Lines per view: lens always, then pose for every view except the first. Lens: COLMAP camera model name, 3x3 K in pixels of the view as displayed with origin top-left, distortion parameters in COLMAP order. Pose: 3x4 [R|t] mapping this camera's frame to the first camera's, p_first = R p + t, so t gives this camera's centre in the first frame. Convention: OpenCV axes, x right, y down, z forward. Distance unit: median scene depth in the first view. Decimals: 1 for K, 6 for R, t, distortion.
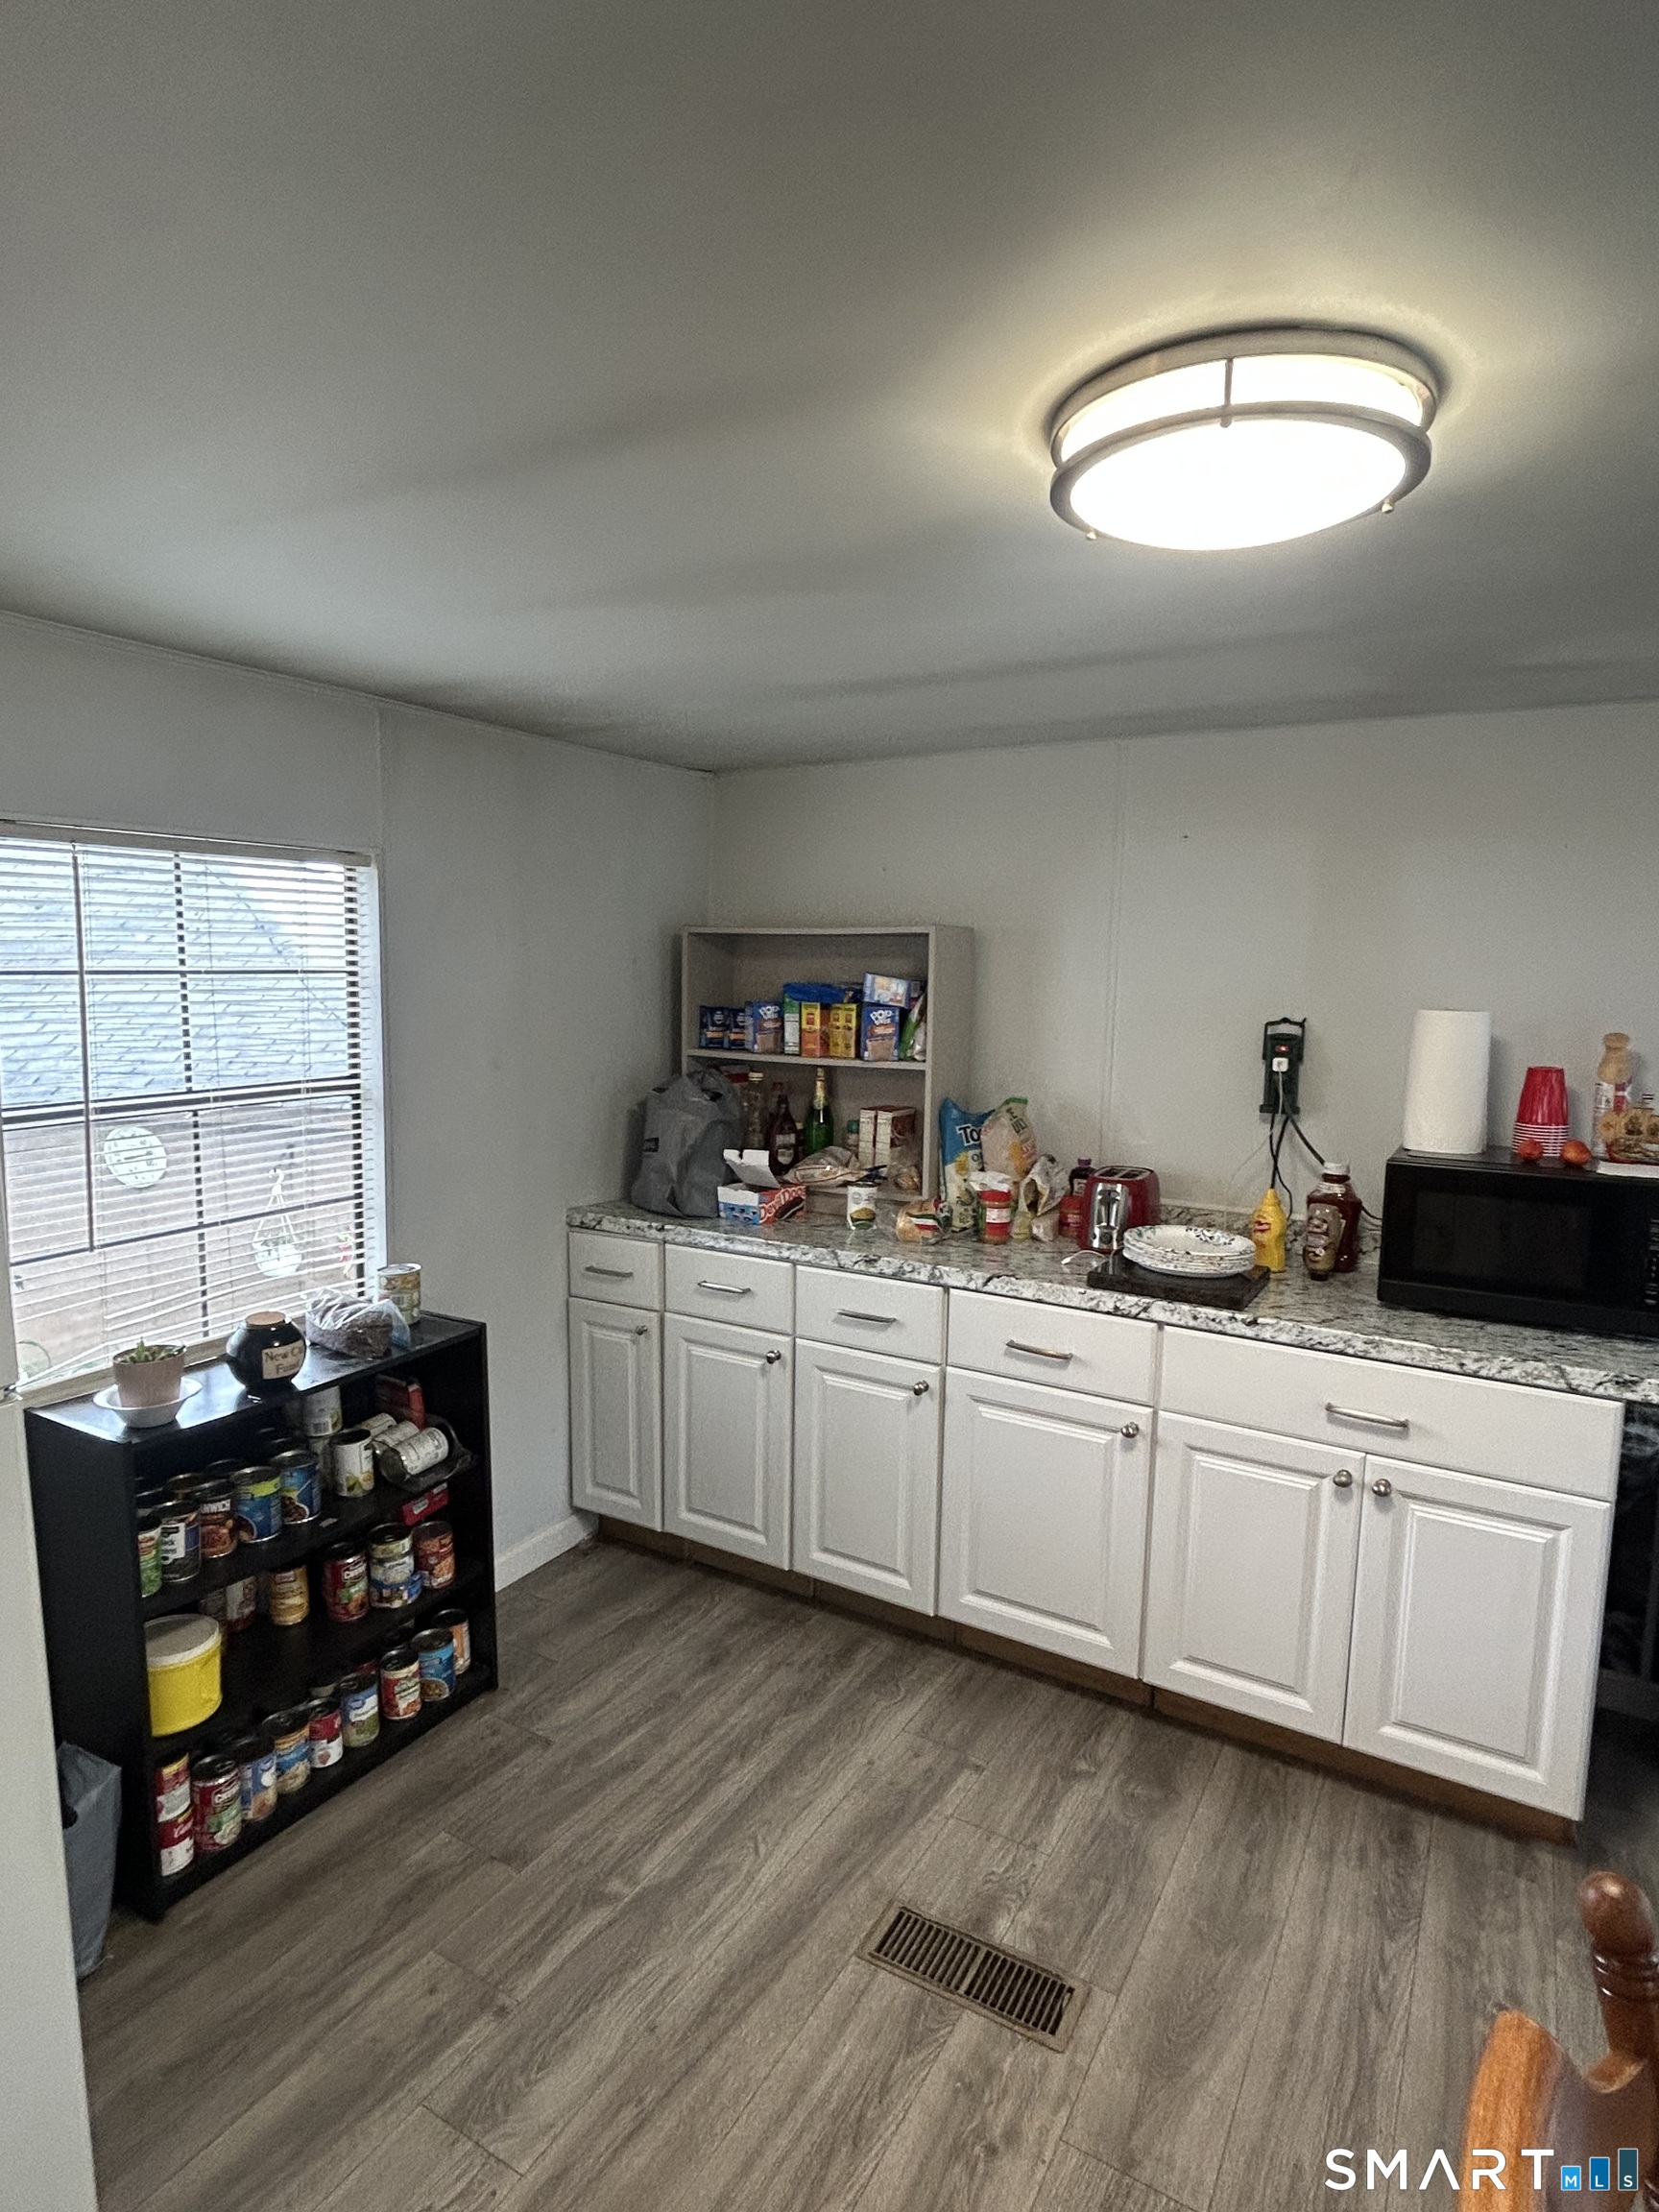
lens RADIAL K [[1199.6, 0, 823.0], [0, 1199.6, 1108.9], [0, 0, 1]] dist [0.001257, -0.002522]
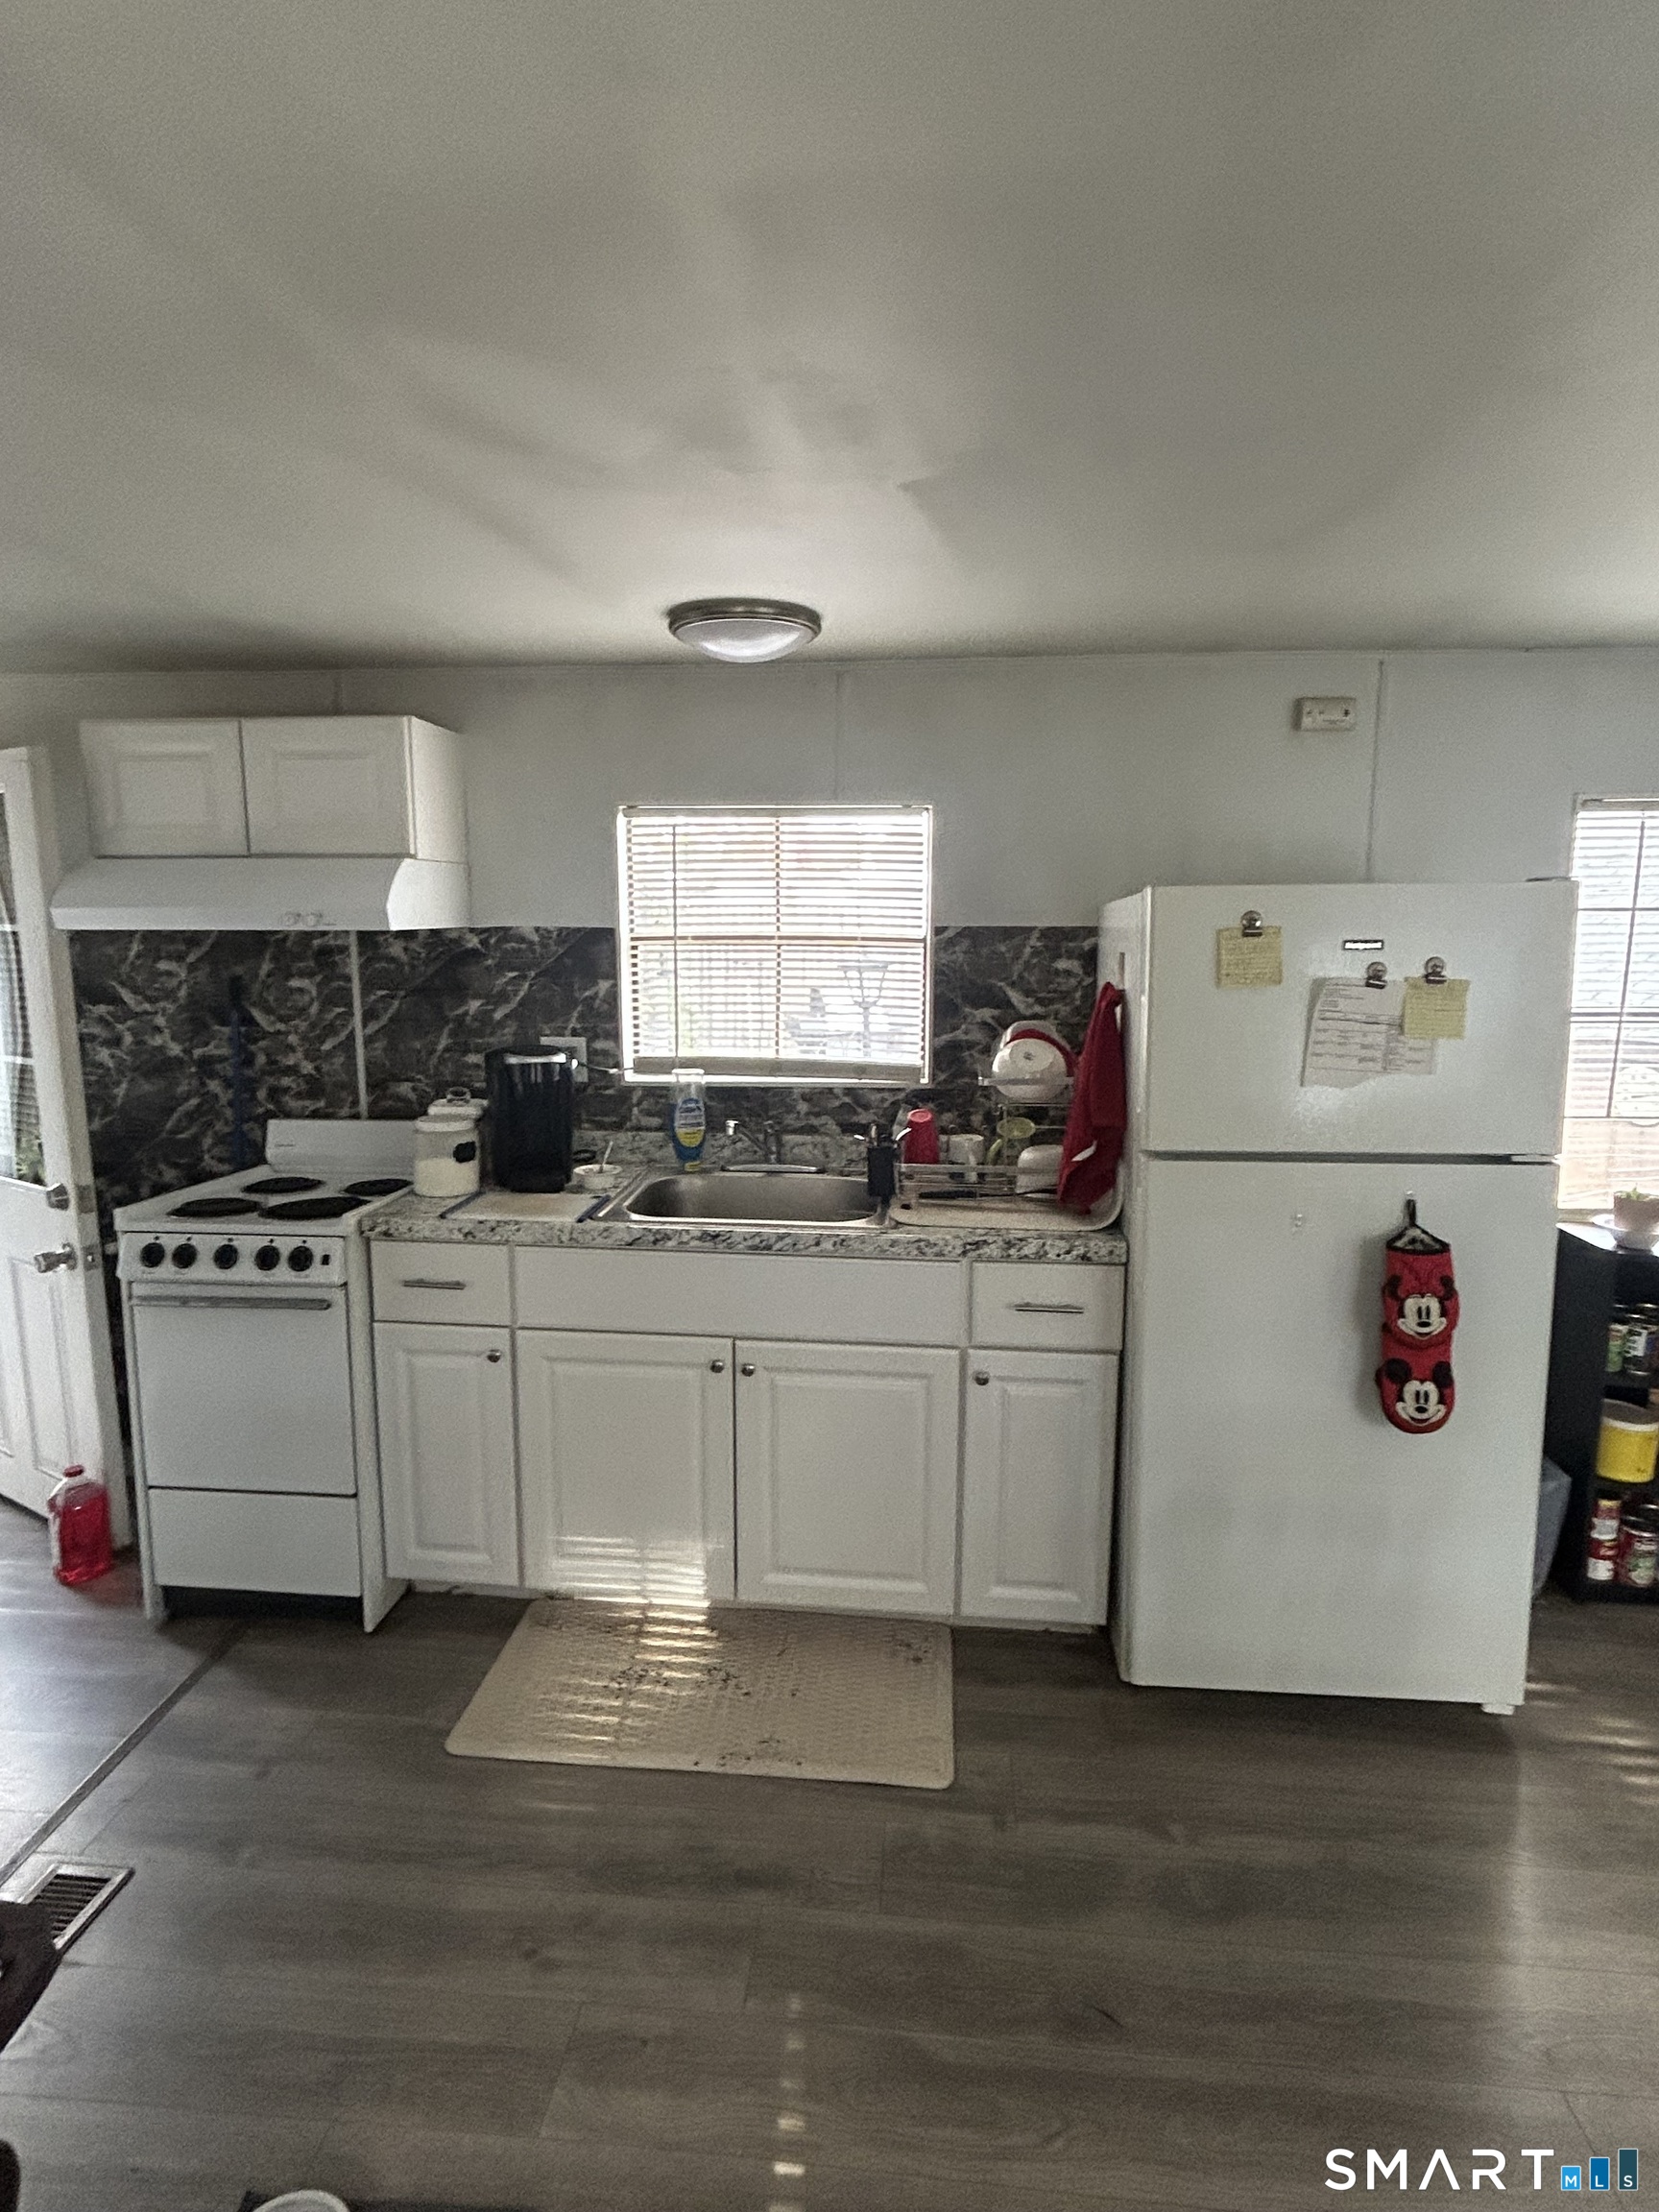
lens RADIAL K [[1199.6, 0, 823.0], [0, 1199.6, 1108.9], [0, 0, 1]] dist [0.001257, -0.002522]
pose [[0.427988, 0.129715, -0.894428, 0.190894], [-0.098641, 0.990439, 0.096438, 0.058104], [0.898385, 0.046953, 0.436691, -0.335318]]
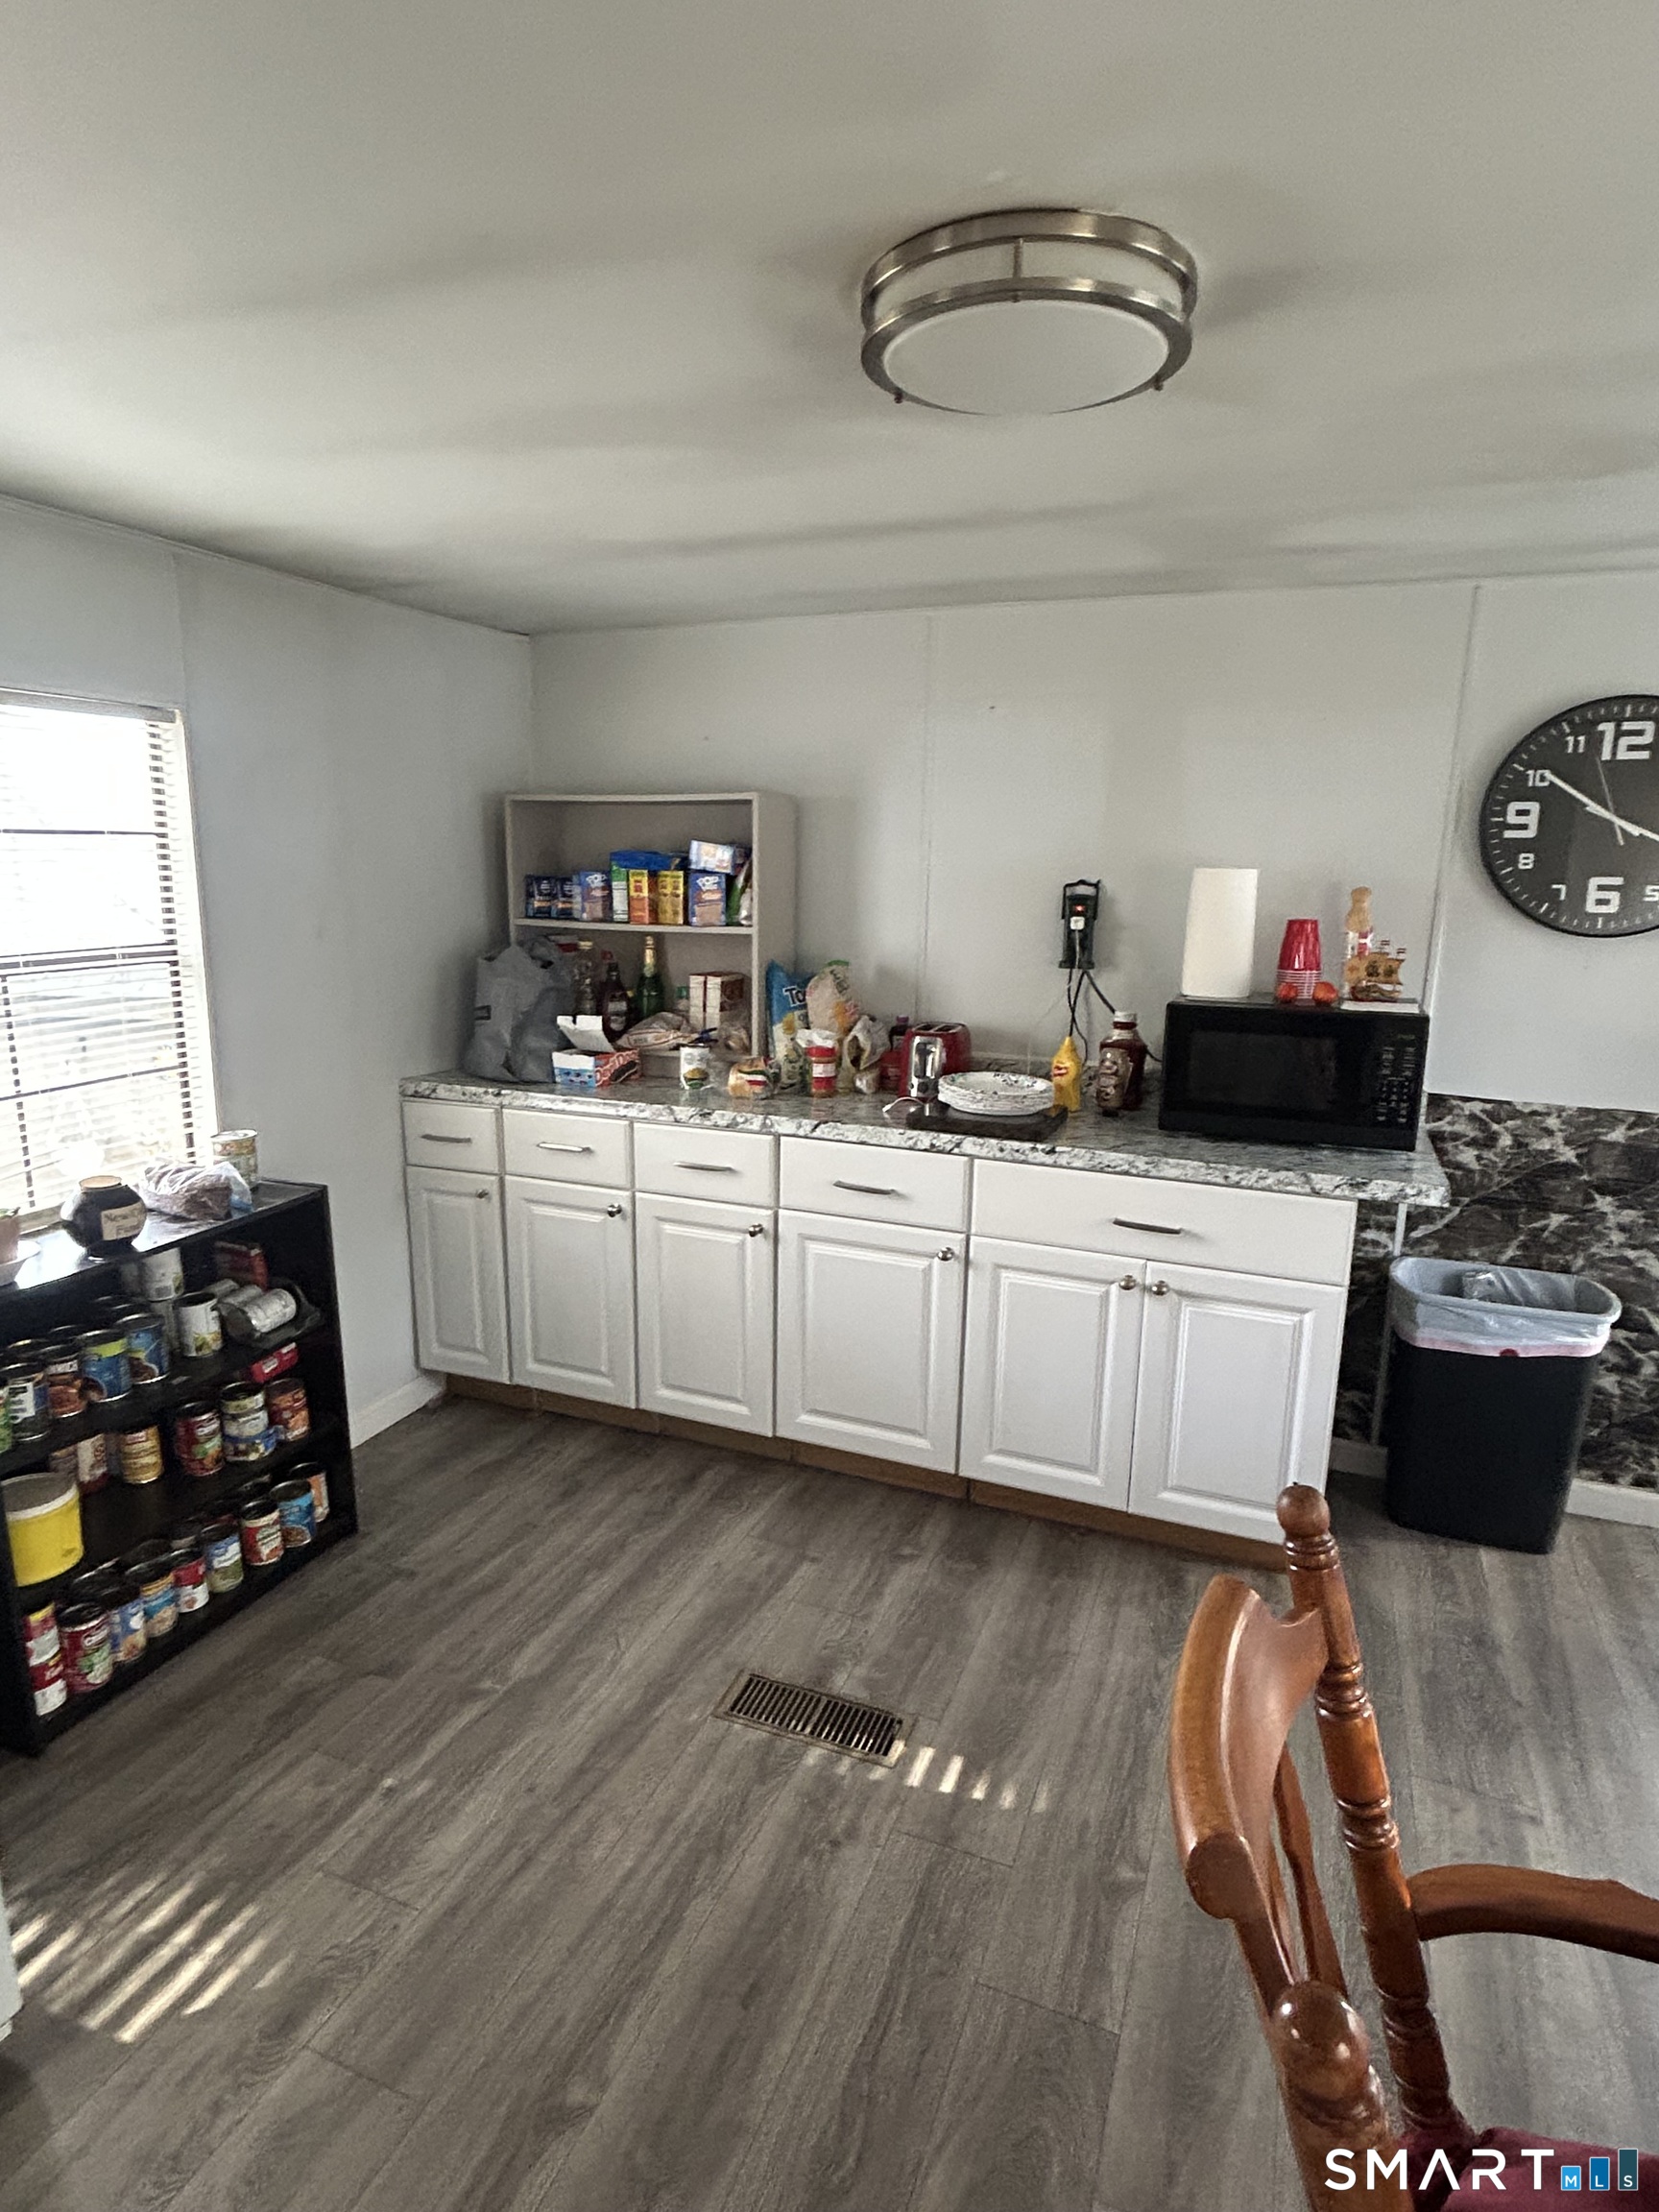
lens RADIAL K [[1199.6, 0, 823.0], [0, 1199.6, 1108.9], [0, 0, 1]] dist [0.001257, -0.002522]
pose [[0.988973, -0.032629, 0.144458, -0.011237], [0.019596, 0.995681, 0.090745, 0.032394], [-0.146796, -0.086913, 0.985341, -0.060667]]
